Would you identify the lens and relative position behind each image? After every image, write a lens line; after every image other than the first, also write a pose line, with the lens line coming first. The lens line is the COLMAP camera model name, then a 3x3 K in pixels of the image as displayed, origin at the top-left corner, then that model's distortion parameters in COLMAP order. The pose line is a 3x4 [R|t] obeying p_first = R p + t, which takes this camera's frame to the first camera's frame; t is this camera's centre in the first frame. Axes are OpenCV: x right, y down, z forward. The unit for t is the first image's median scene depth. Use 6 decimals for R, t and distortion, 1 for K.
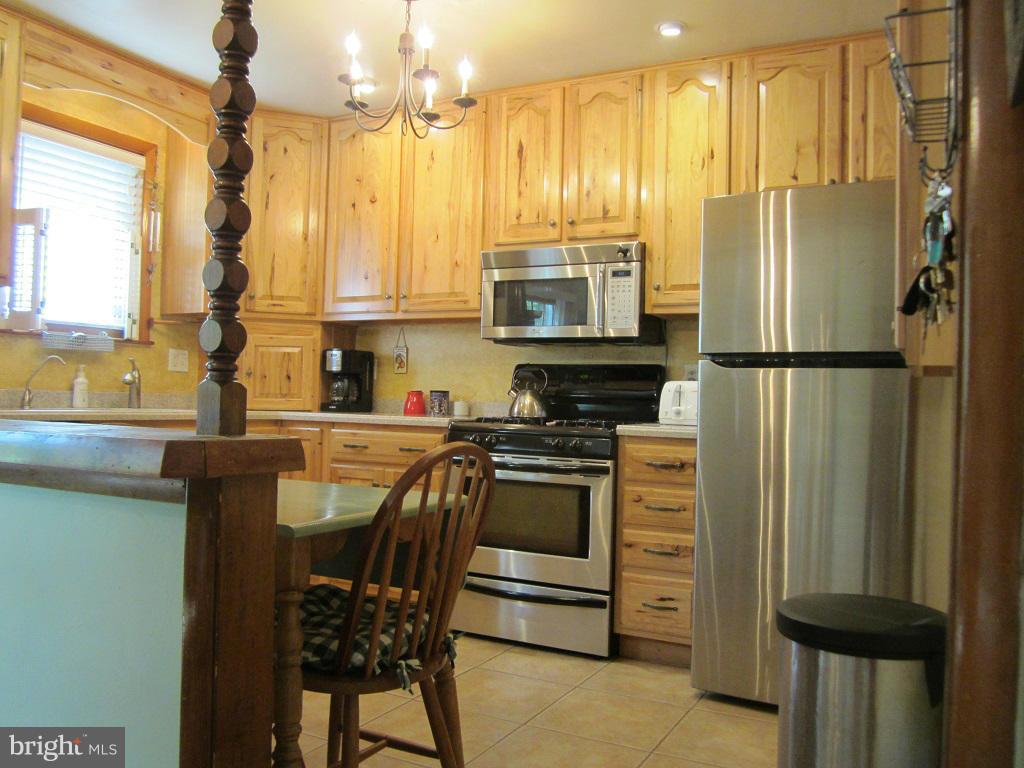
lens RADIAL K [[841.3, 0, 515.9], [0, 841.3, 379.0], [0, 0, 1]] dist [-0.050460, 0.012652]
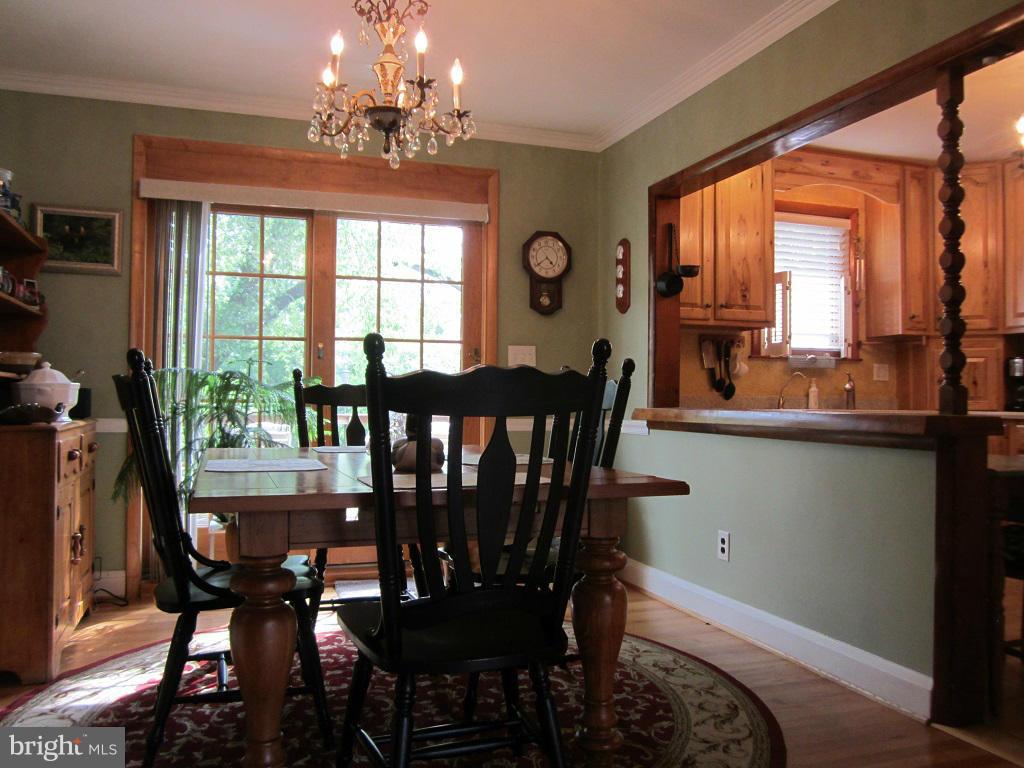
lens RADIAL K [[841.3, 0, 515.9], [0, 841.3, 379.0], [0, 0, 1]] dist [-0.050460, 0.012652]
pose [[0.728173, -0.031639, -0.684663, 0.068711], [0.023950, 0.999498, -0.020716, 0.001112], [0.684975, -0.001313, 0.728566, -0.343282]]
